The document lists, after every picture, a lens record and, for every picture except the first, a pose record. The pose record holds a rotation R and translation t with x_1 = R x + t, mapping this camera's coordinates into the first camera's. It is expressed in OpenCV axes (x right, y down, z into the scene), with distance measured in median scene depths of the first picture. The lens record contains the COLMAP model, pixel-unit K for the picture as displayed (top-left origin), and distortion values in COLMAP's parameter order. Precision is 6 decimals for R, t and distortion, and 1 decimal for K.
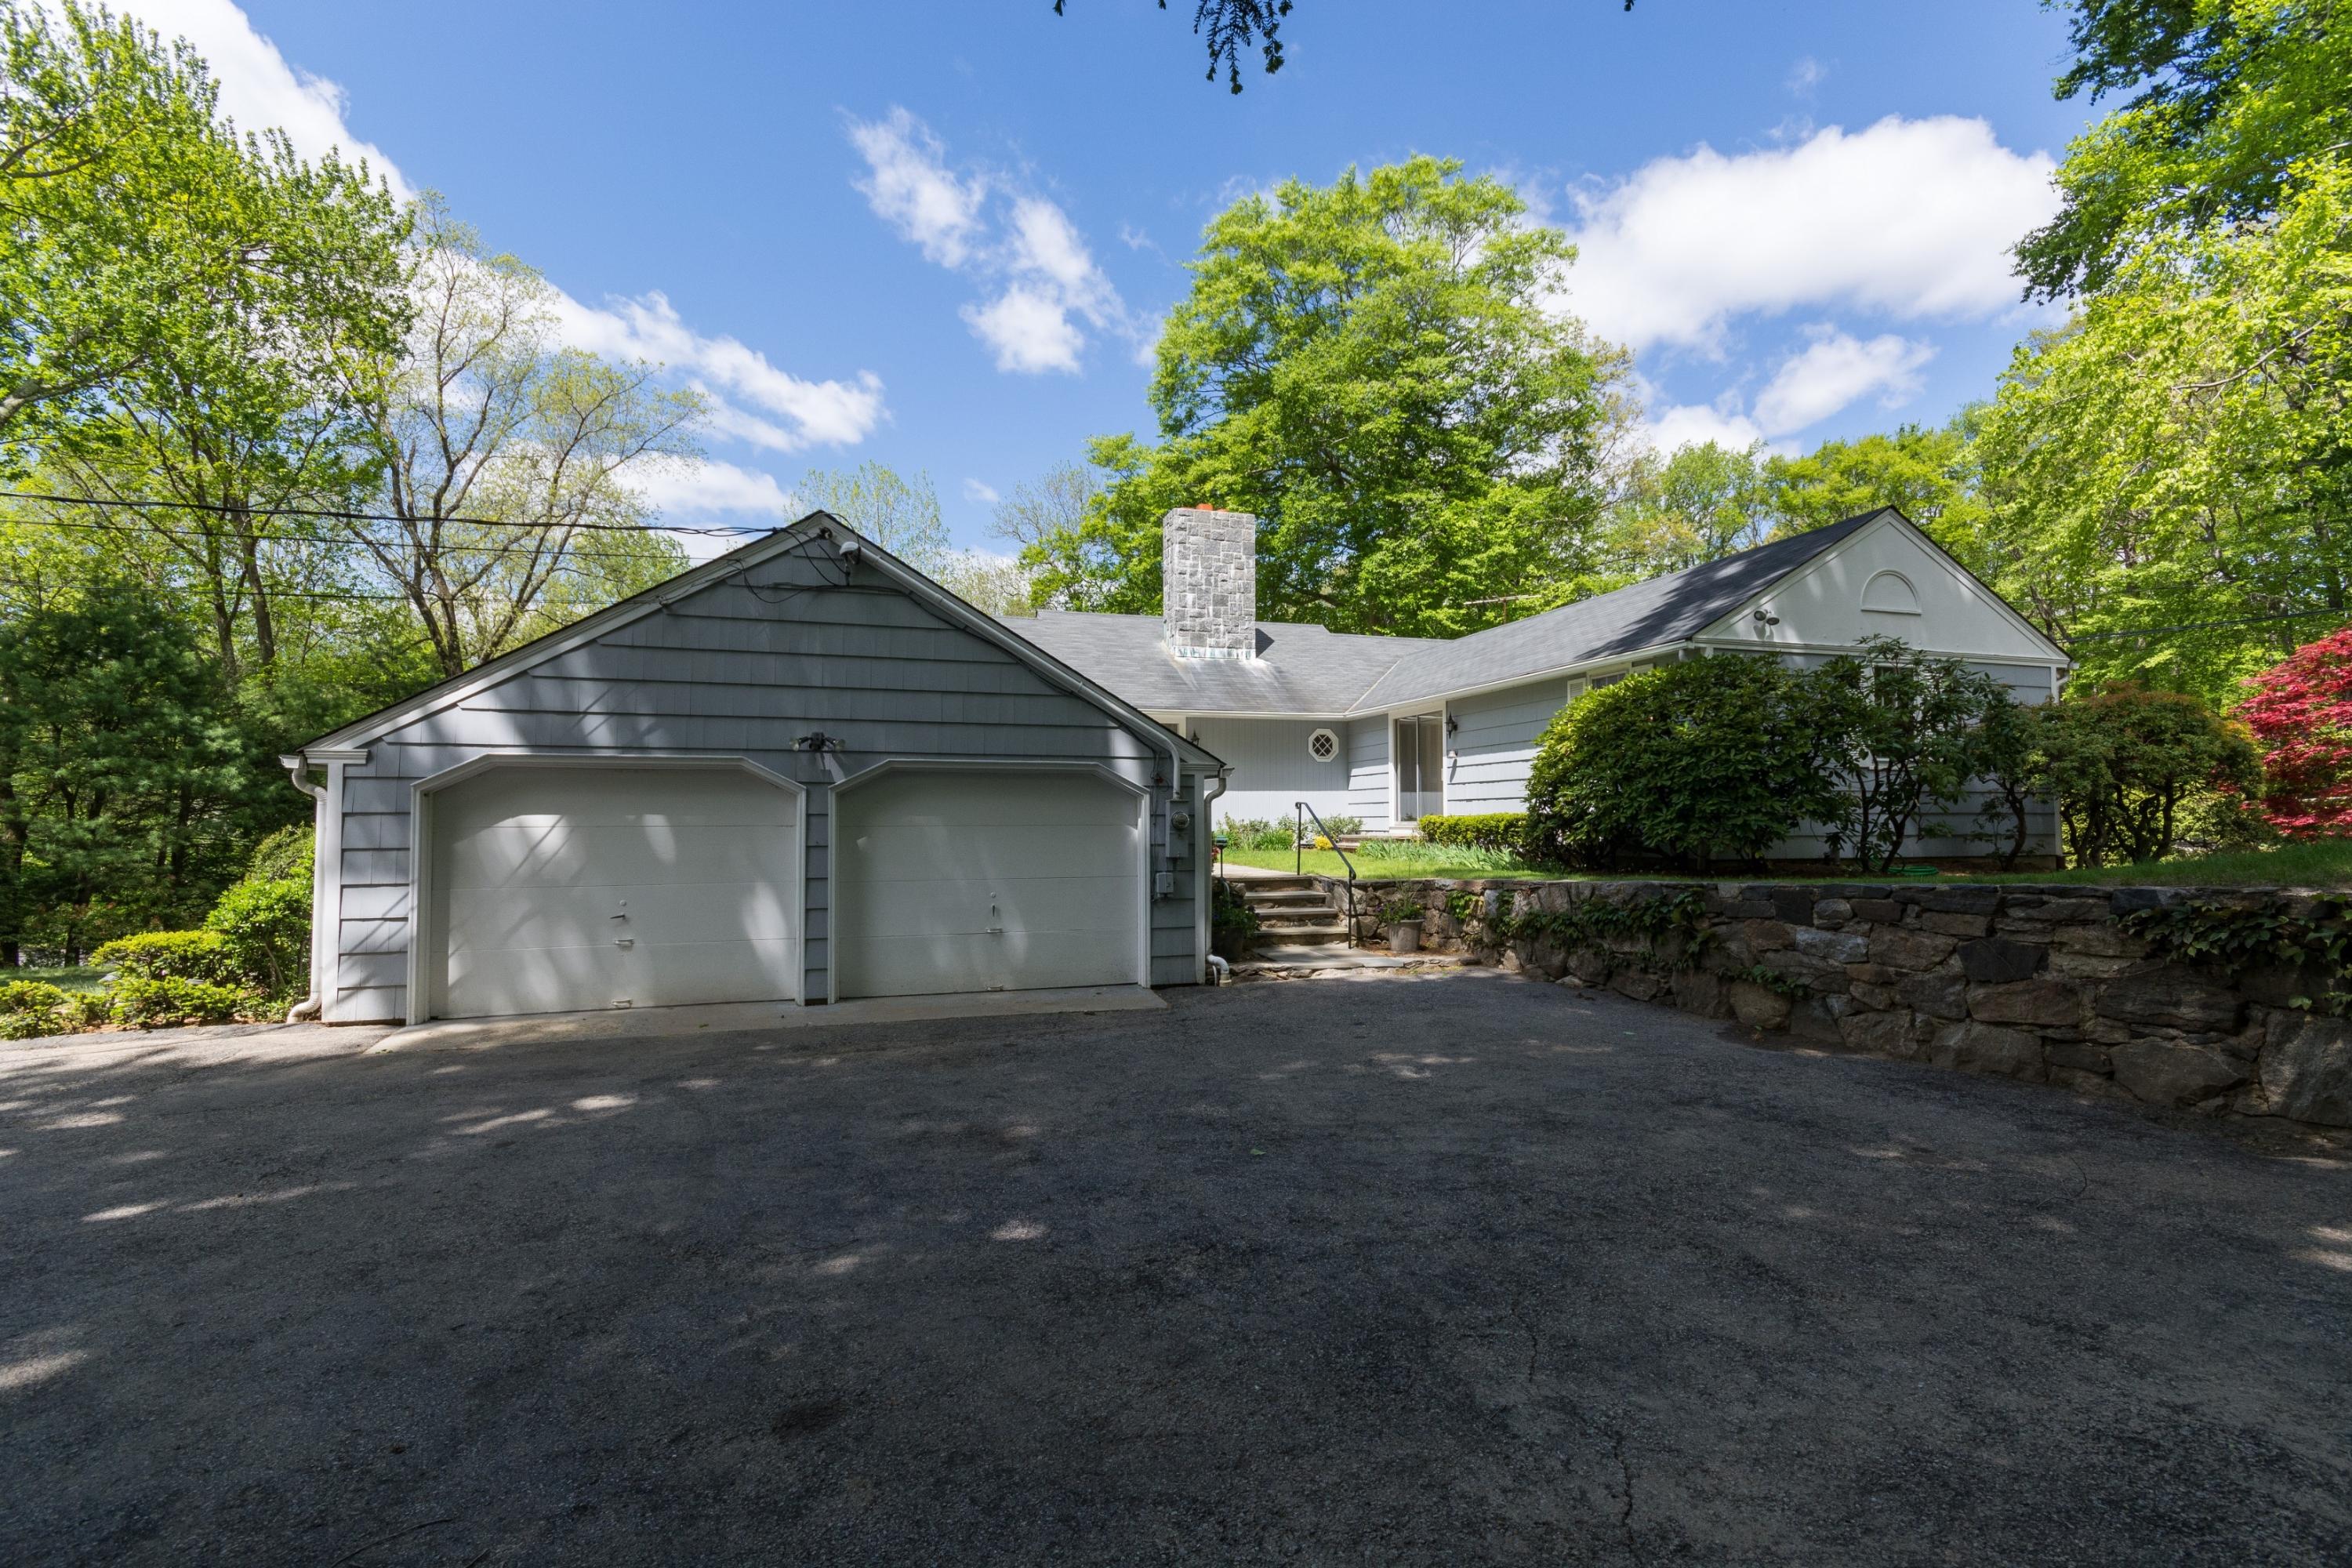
lens RADIAL K [[1025.6, 0, 1181.7], [0, 1025.6, 789.0], [0, 0, 1]] dist [-0.012209, -0.000139]
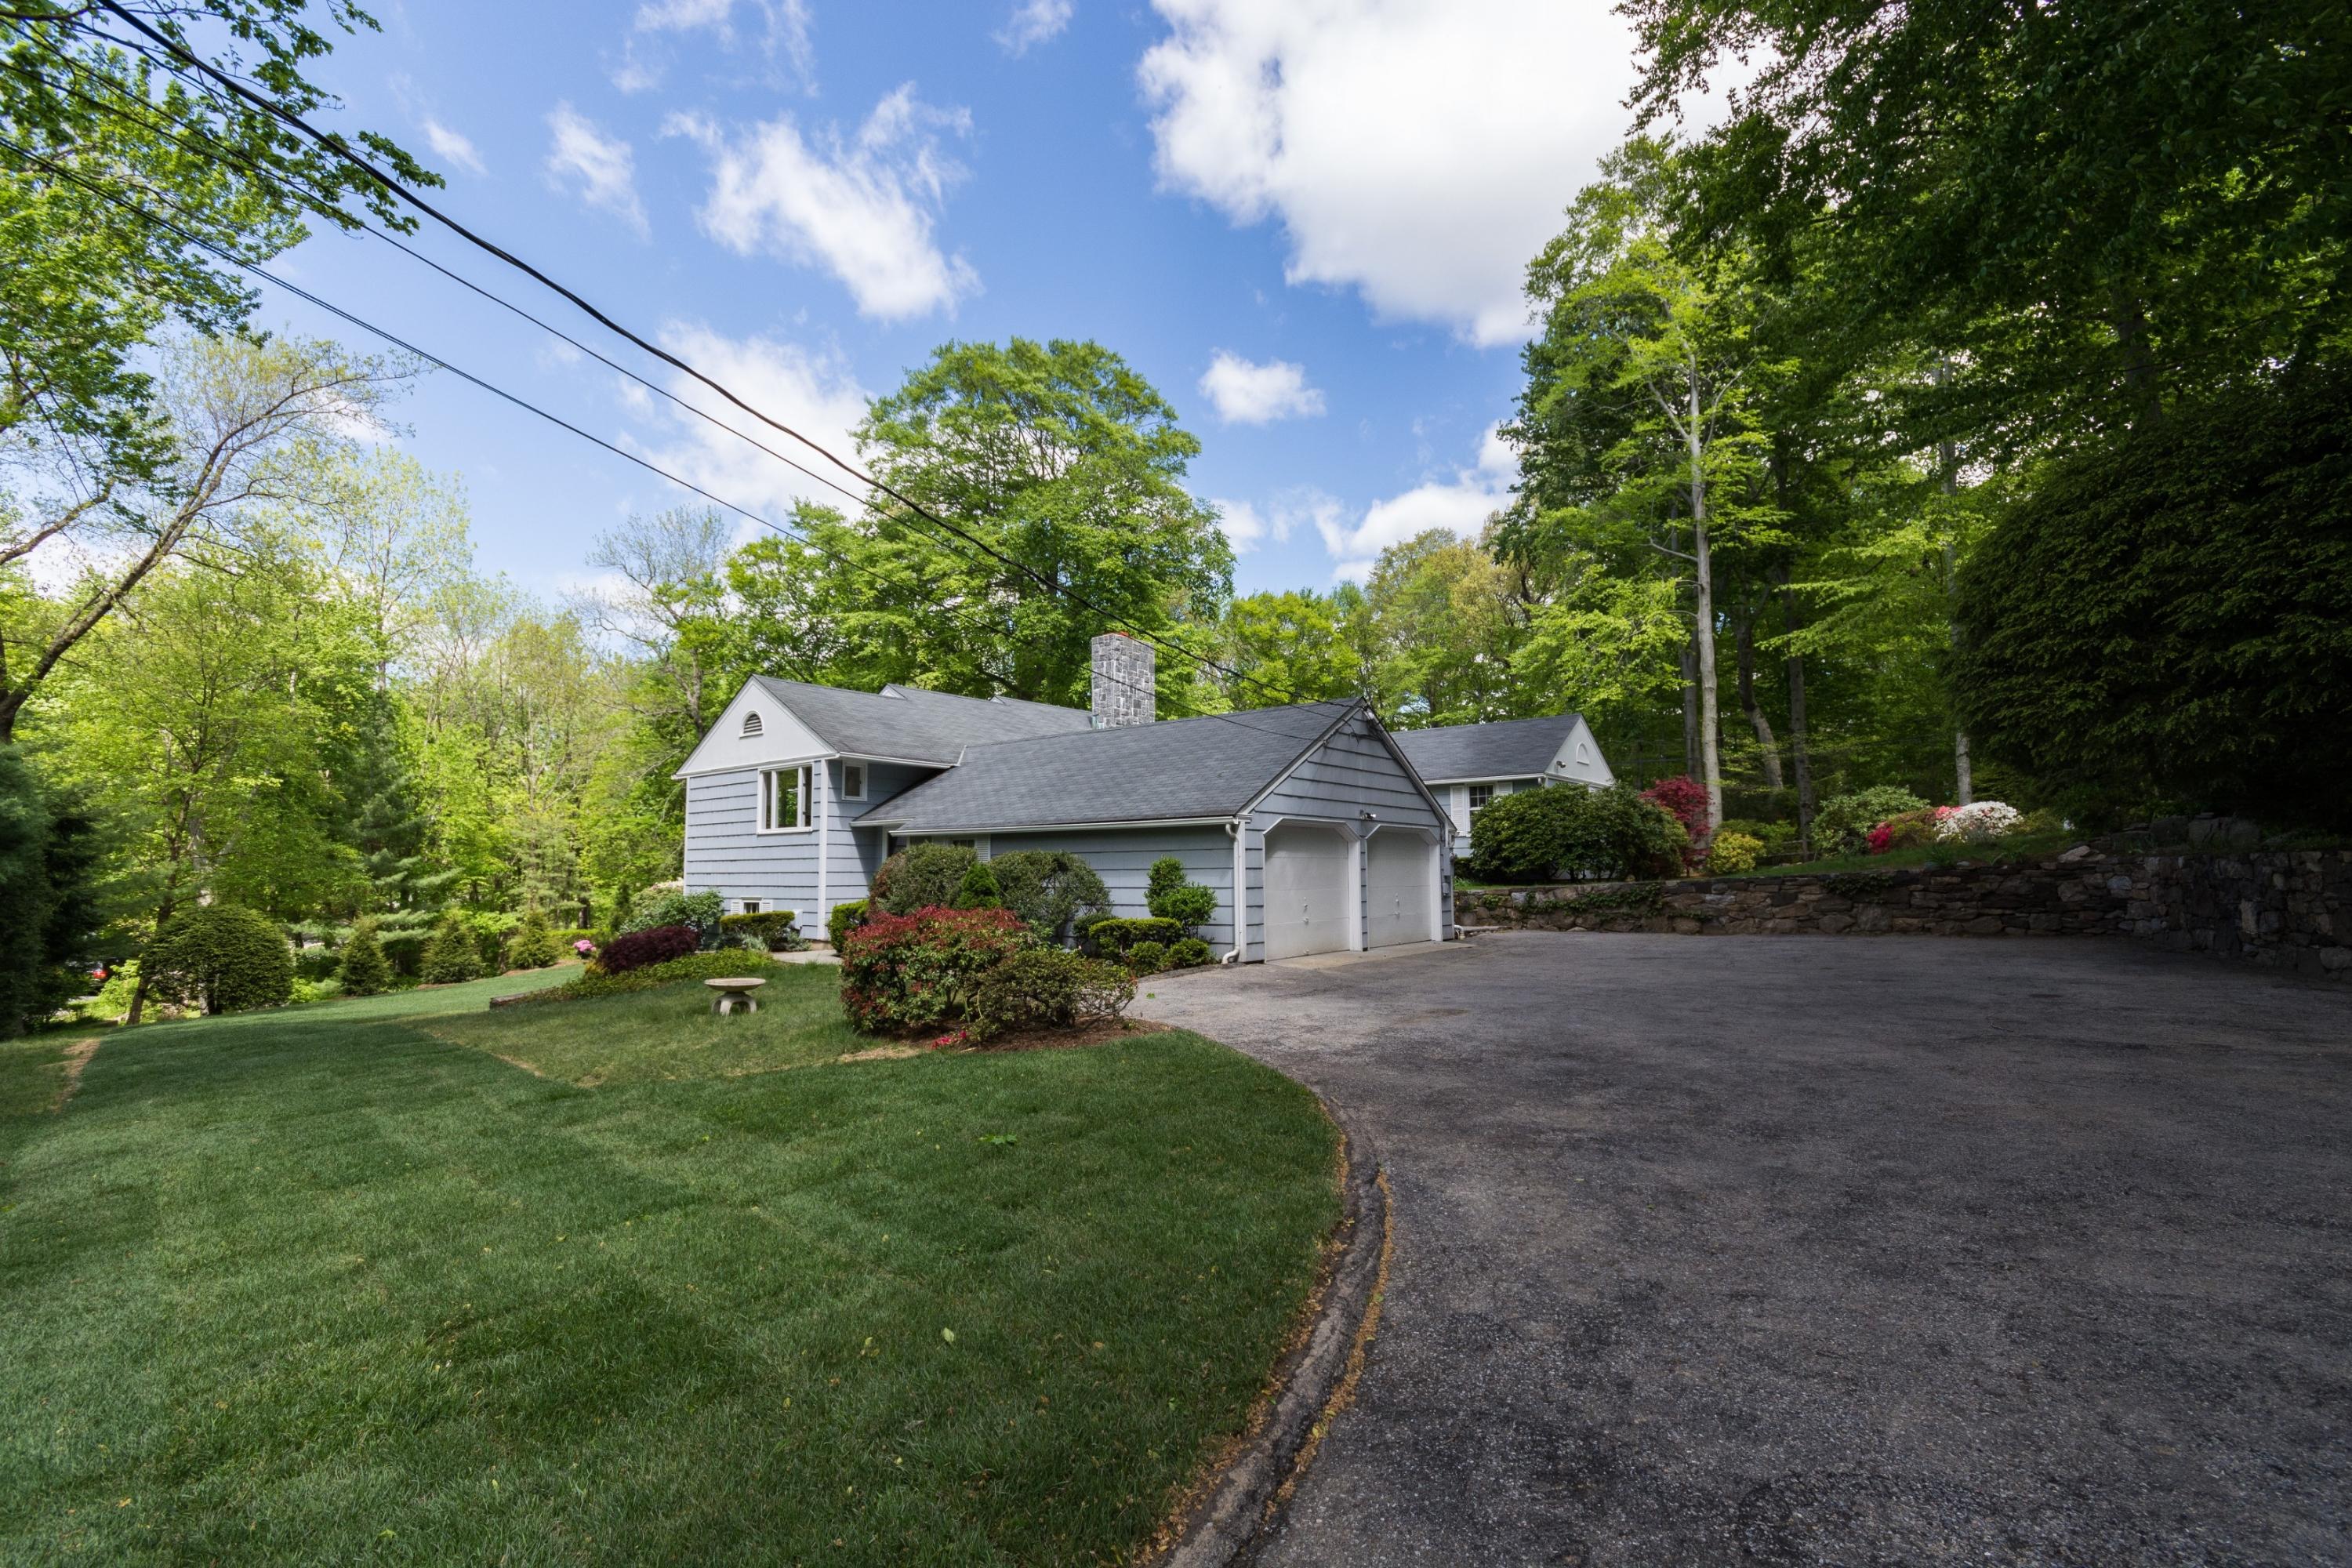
lens RADIAL K [[1025.6, 0, 1181.7], [0, 1025.6, 789.0], [0, 0, 1]] dist [-0.012209, -0.000139]
pose [[0.819860, 0.043715, 0.570893, -1.983423], [-0.012871, 0.998236, -0.057953, 0.023727], [-0.572419, 0.040166, 0.818977, -0.443175]]
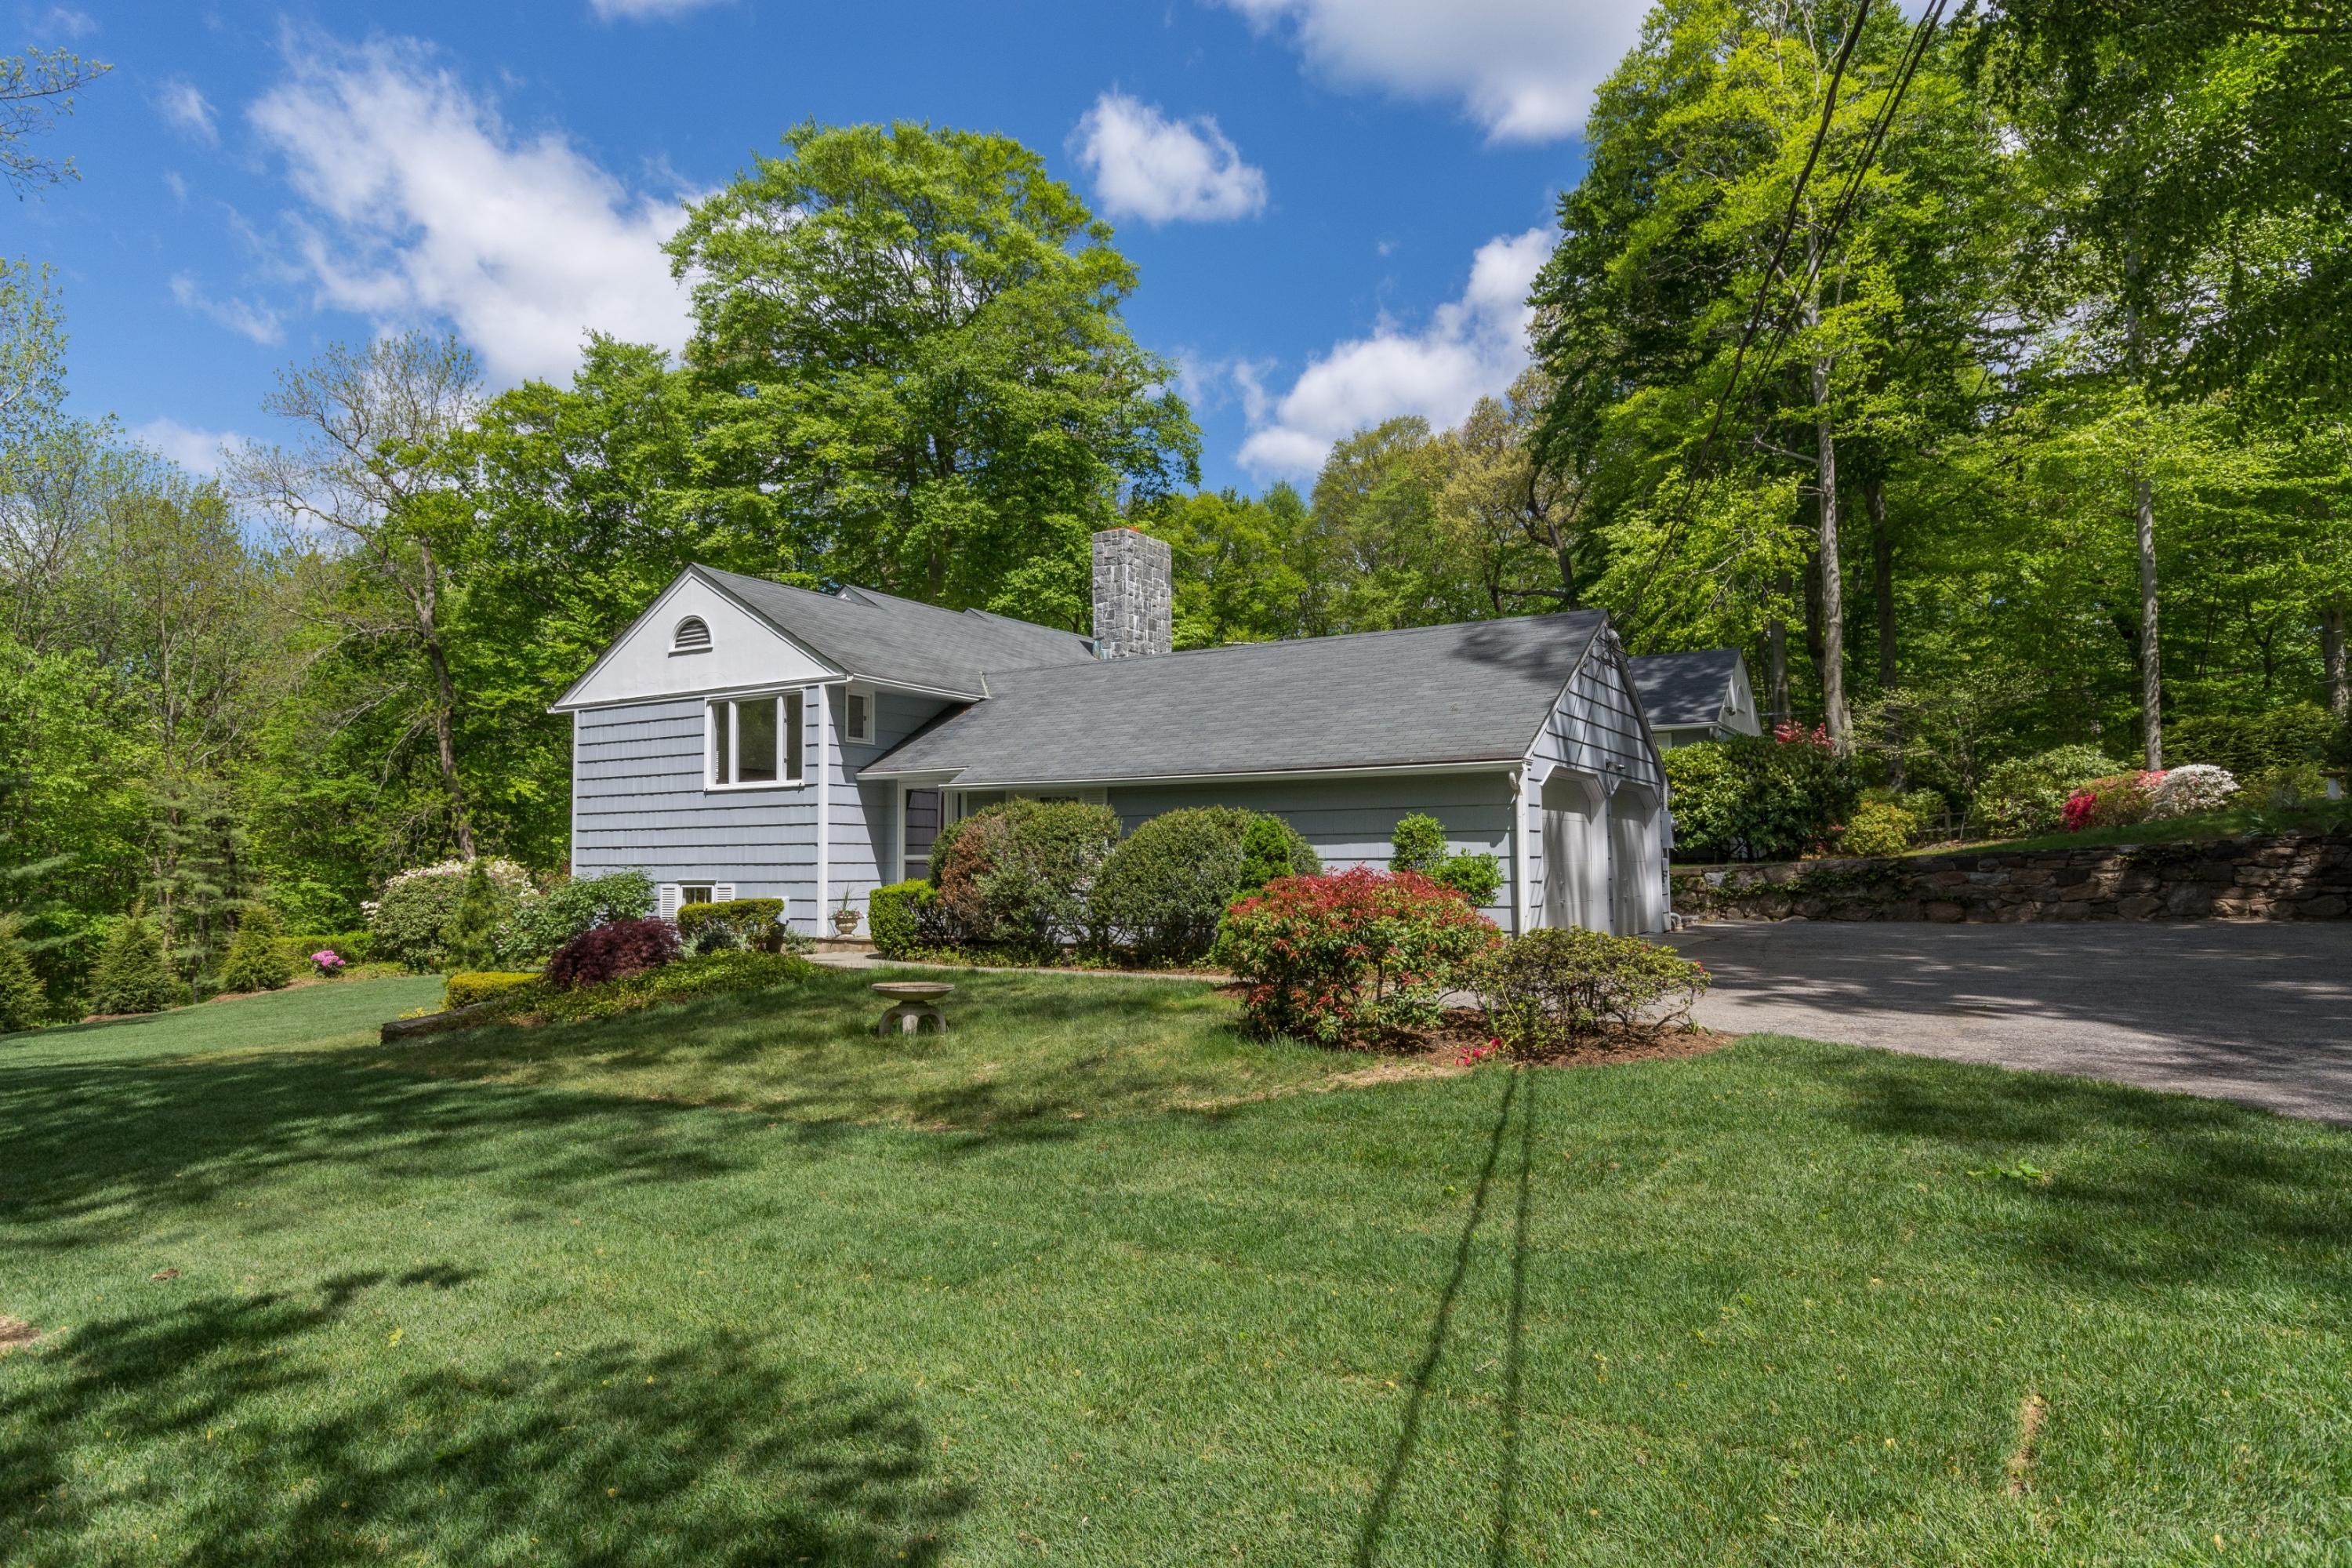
lens RADIAL K [[1340.0, 0, 1176.0], [0, 1340.0, 784.0], [0, 0, 1]] dist [0.002328, -0.000058]
pose [[0.739076, 0.036473, 0.672634, -2.397321], [-0.015210, 0.999182, -0.037468, 0.069410], [-0.673450, 0.017461, 0.739026, -0.001269]]
